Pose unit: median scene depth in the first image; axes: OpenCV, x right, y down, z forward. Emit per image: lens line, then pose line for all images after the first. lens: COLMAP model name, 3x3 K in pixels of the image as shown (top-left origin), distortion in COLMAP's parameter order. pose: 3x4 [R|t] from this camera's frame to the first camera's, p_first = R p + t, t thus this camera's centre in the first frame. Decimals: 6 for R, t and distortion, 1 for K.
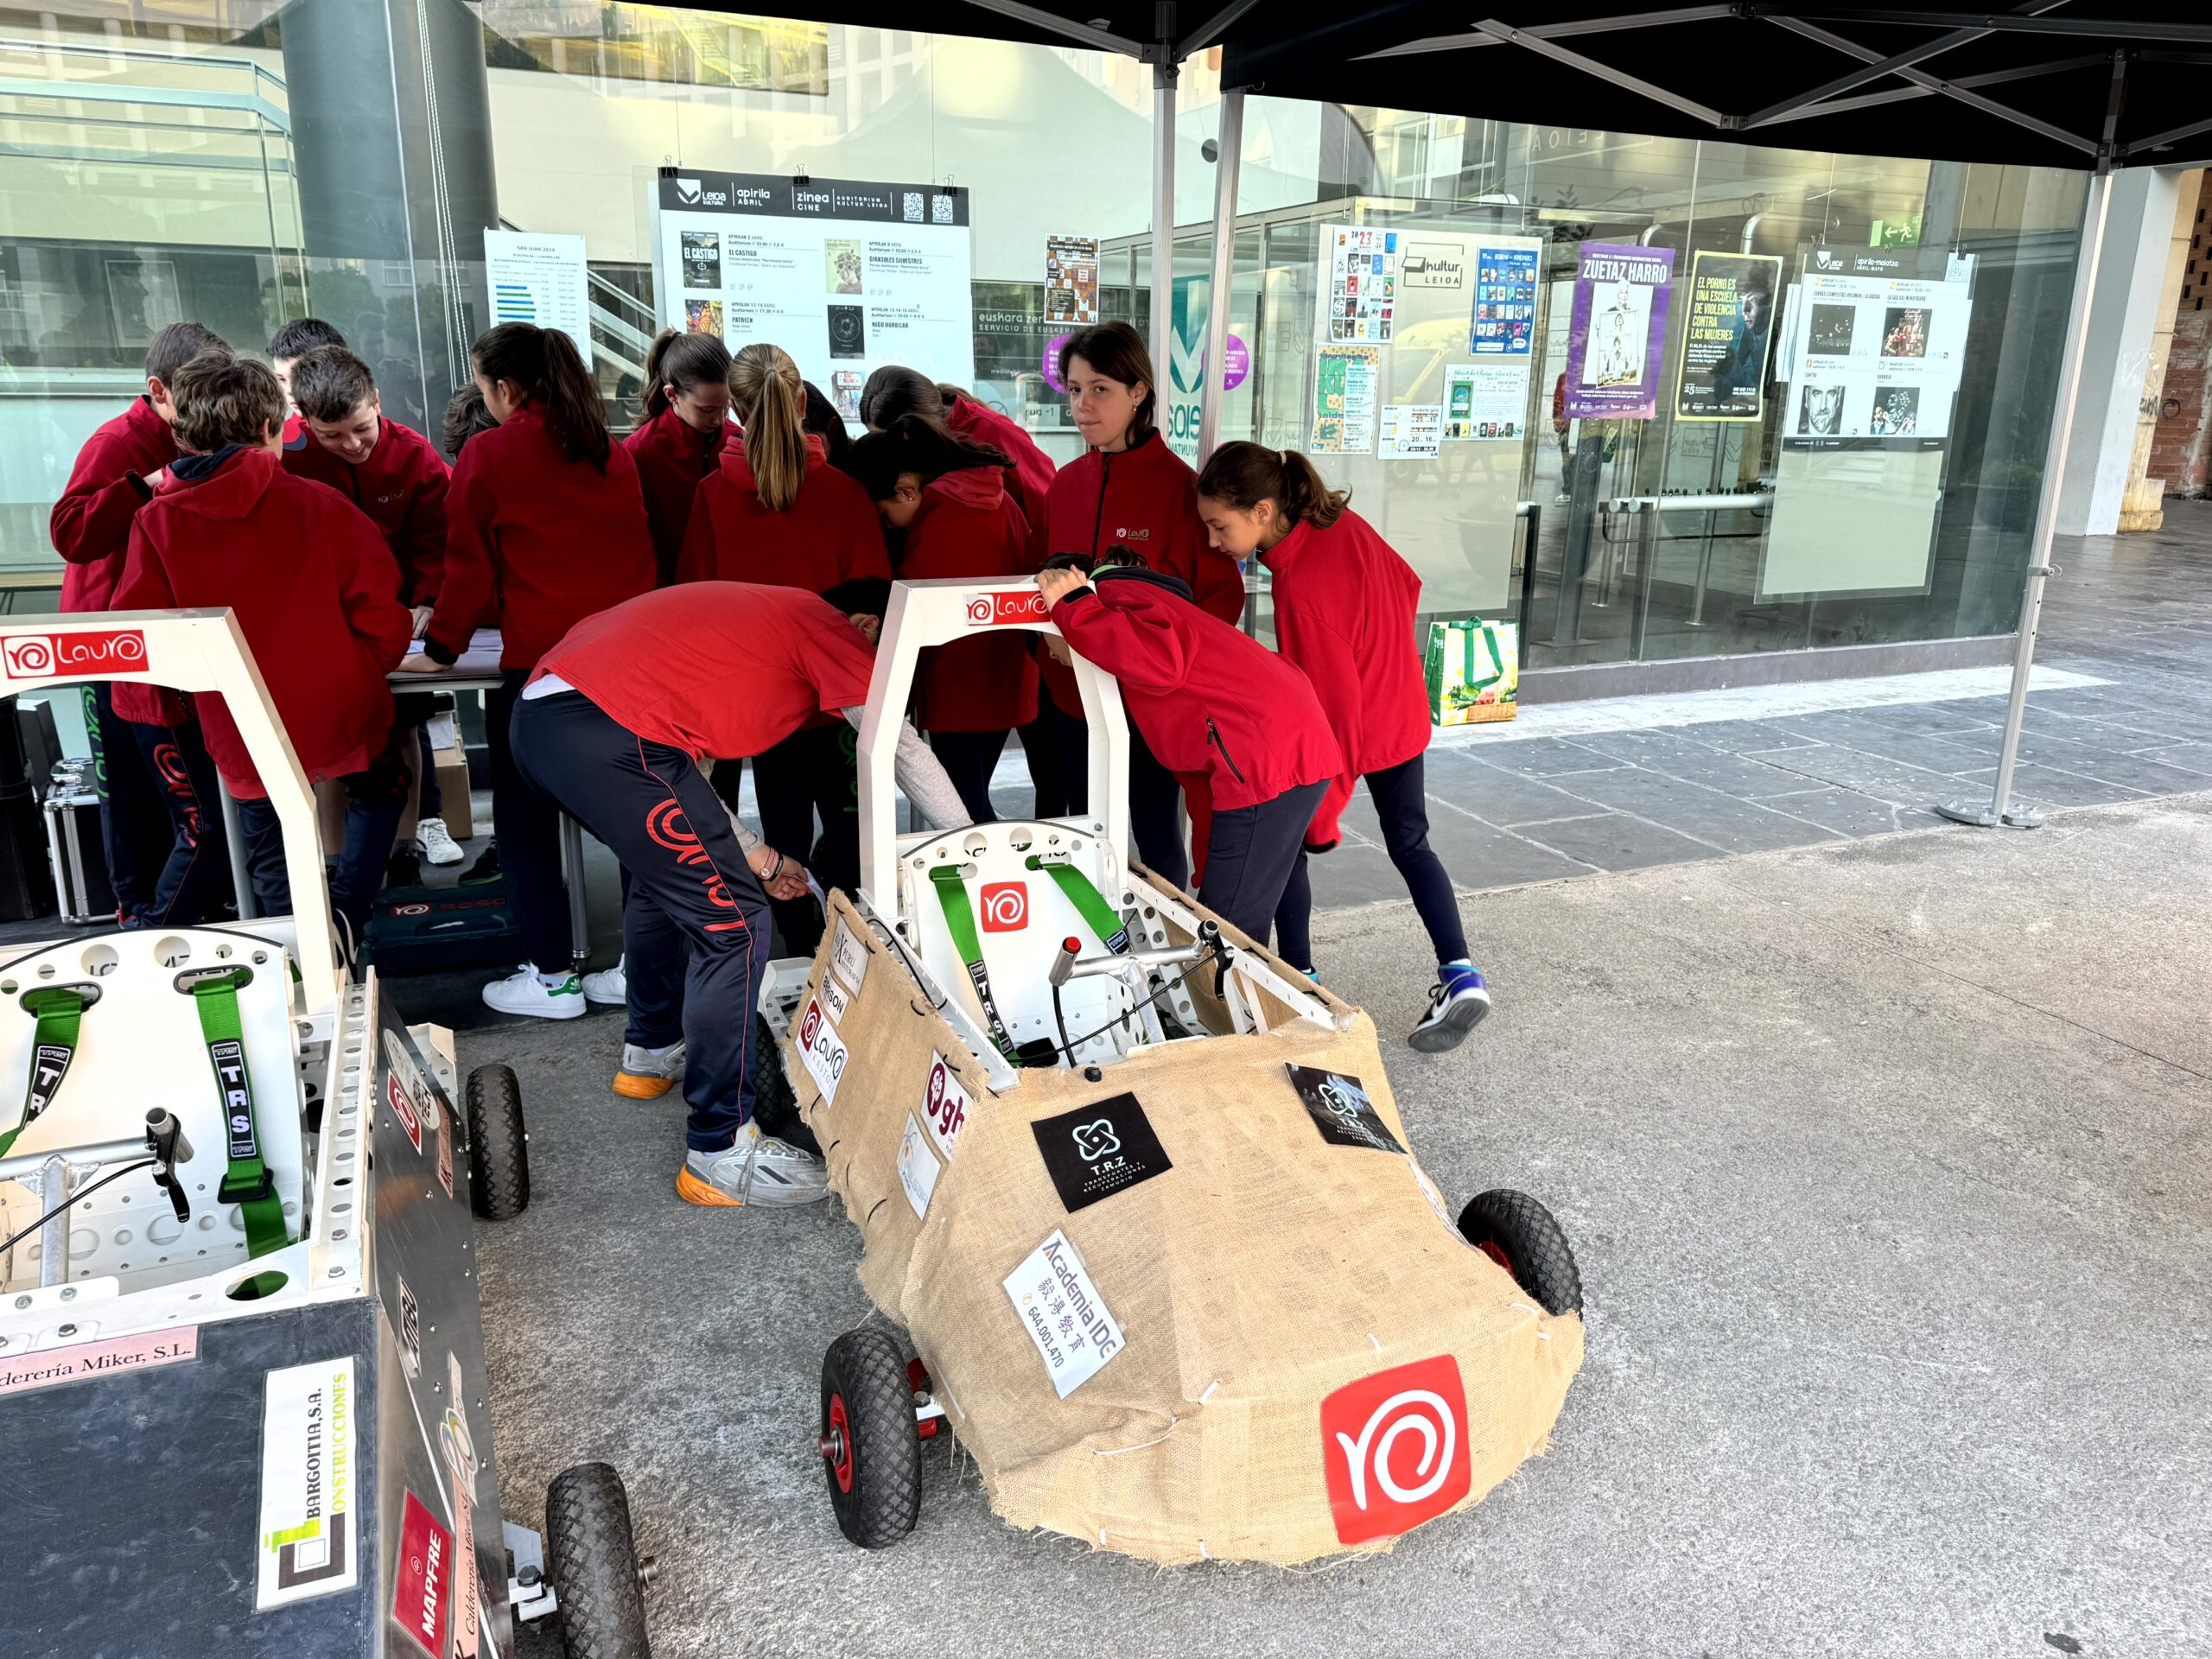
lens RADIAL K [[1514.3, 0, 1097.6], [0, 1514.3, 829.7], [0, 0, 1]] dist [-0.037875, -0.005430]
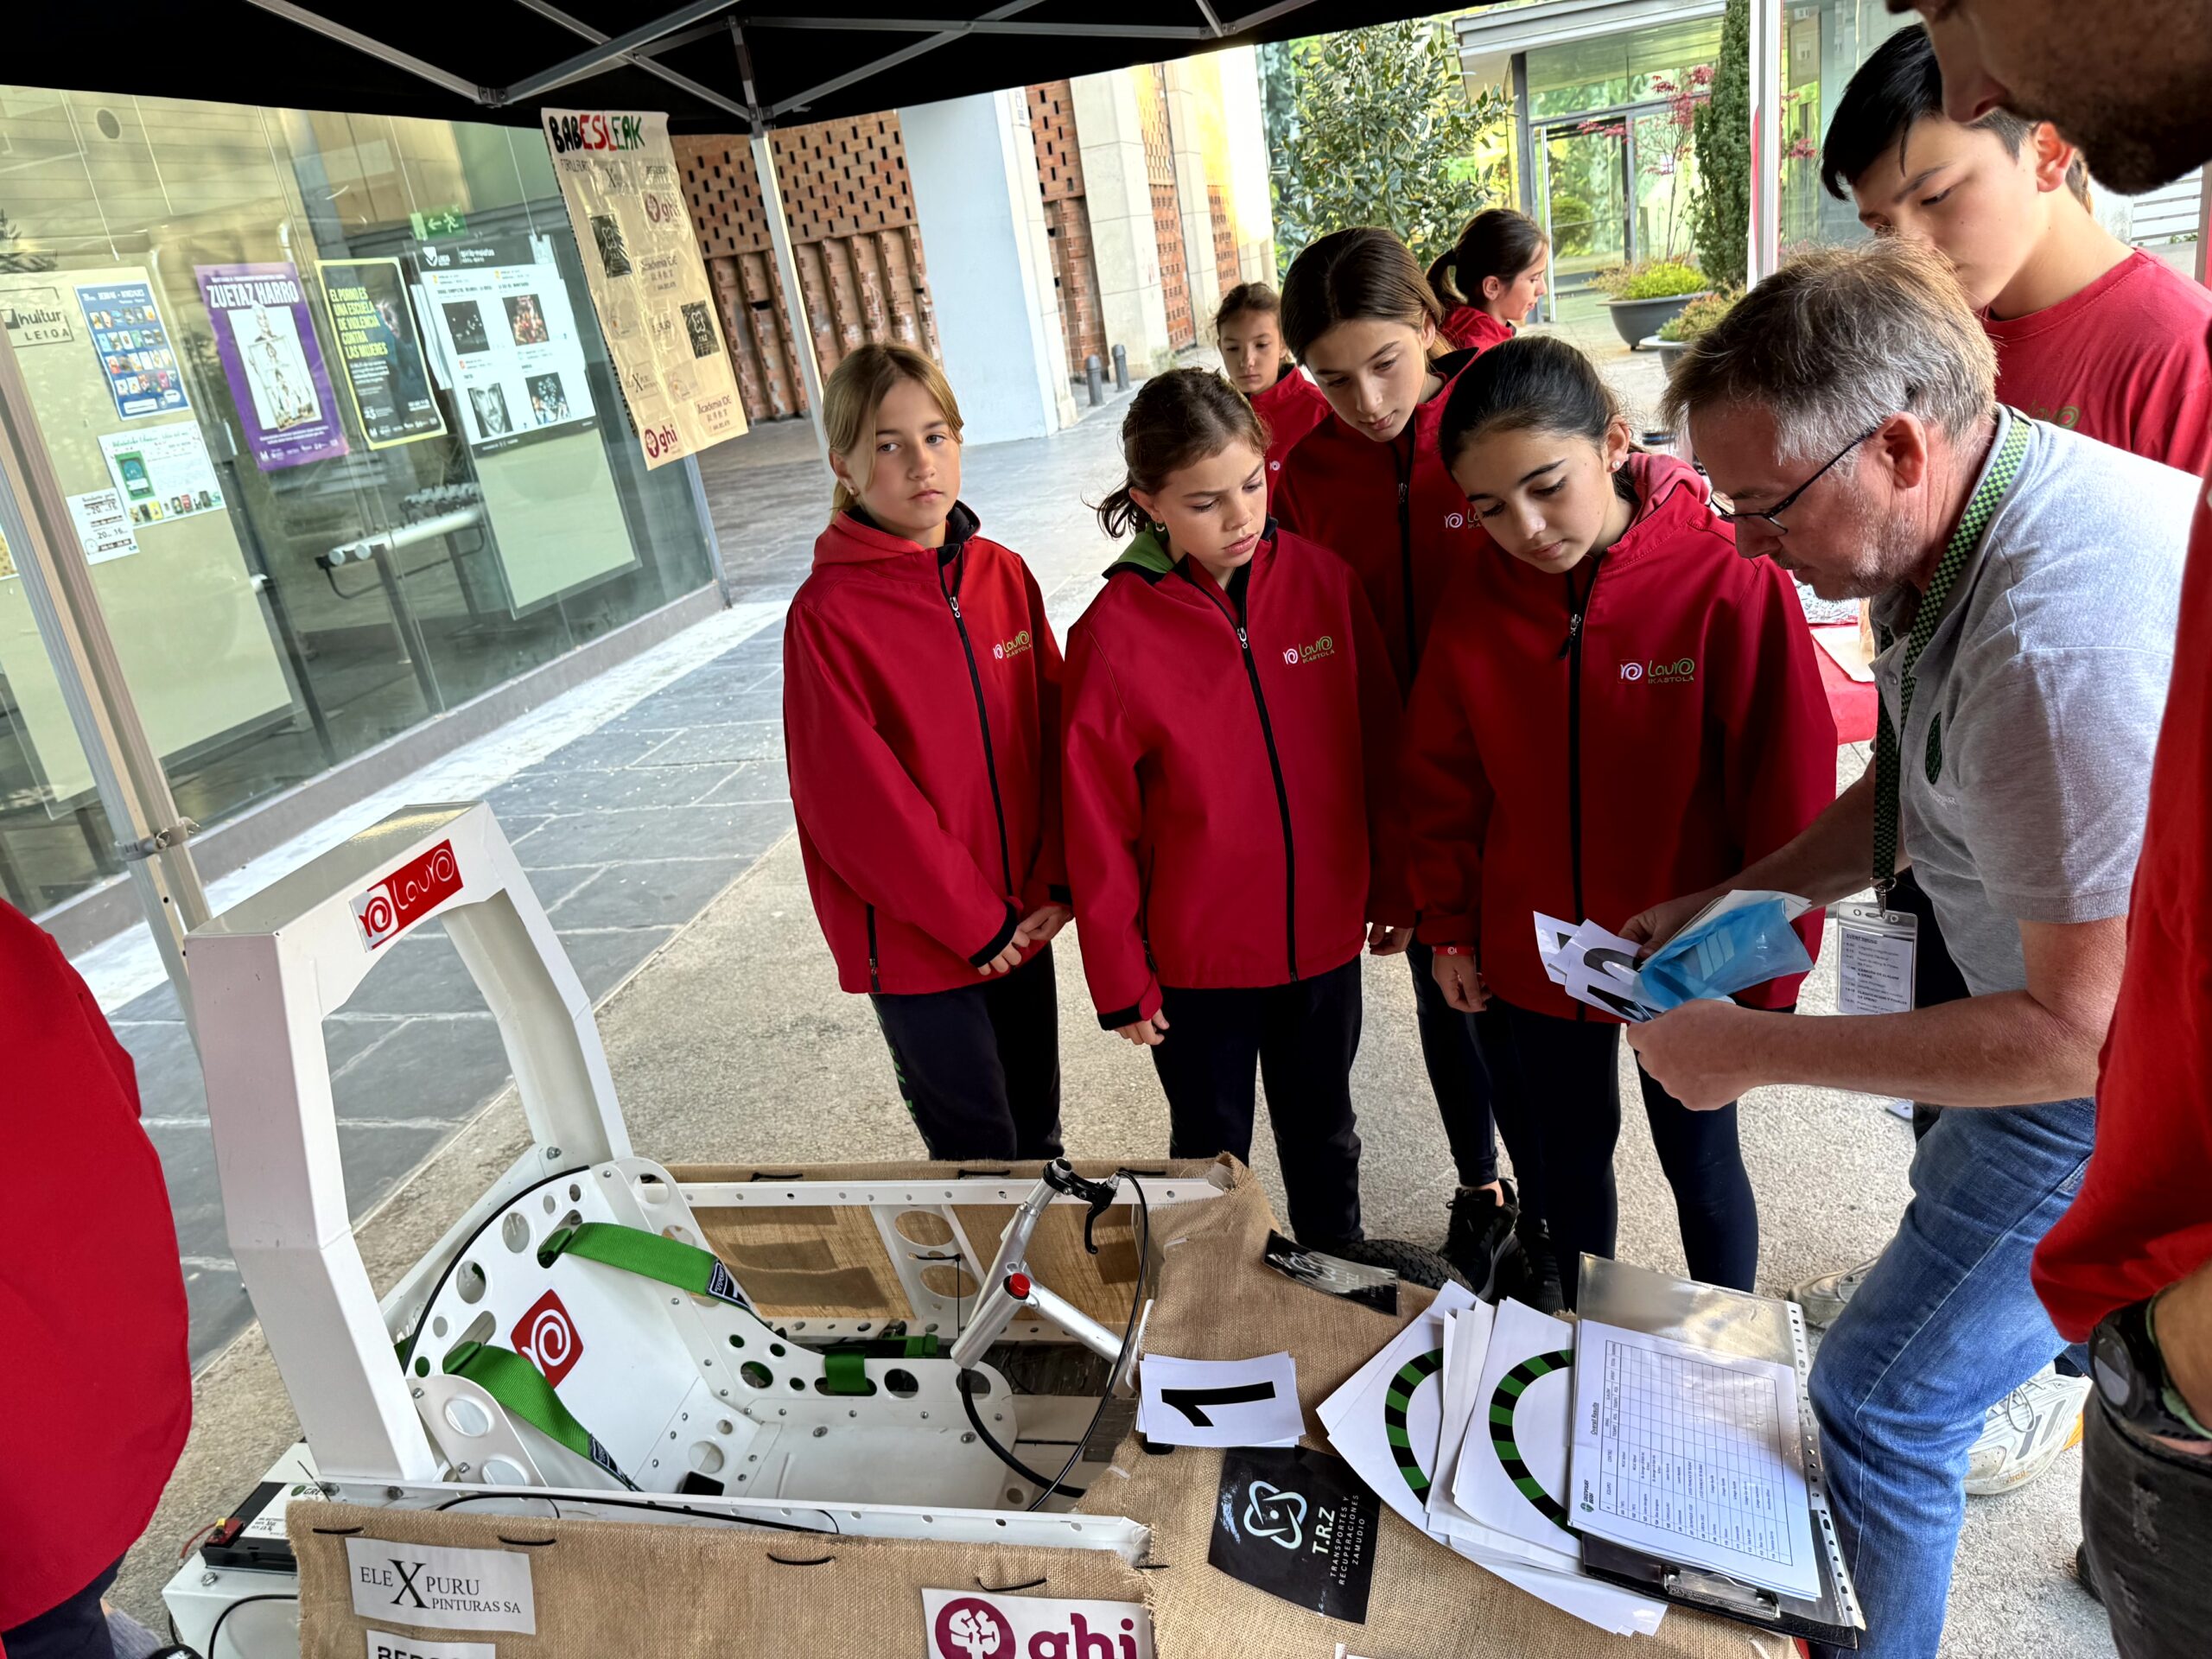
lens RADIAL K [[1514.3, 0, 1110.1], [0, 1514.3, 839.3], [0, 0, 1]] dist [-0.037875, -0.005430]
pose [[0.568232, -0.370702, 0.734638, -0.108179], [0.369899, 0.912562, 0.174372, -0.055769], [-0.735042, 0.172658, 0.655669, 0.138966]]
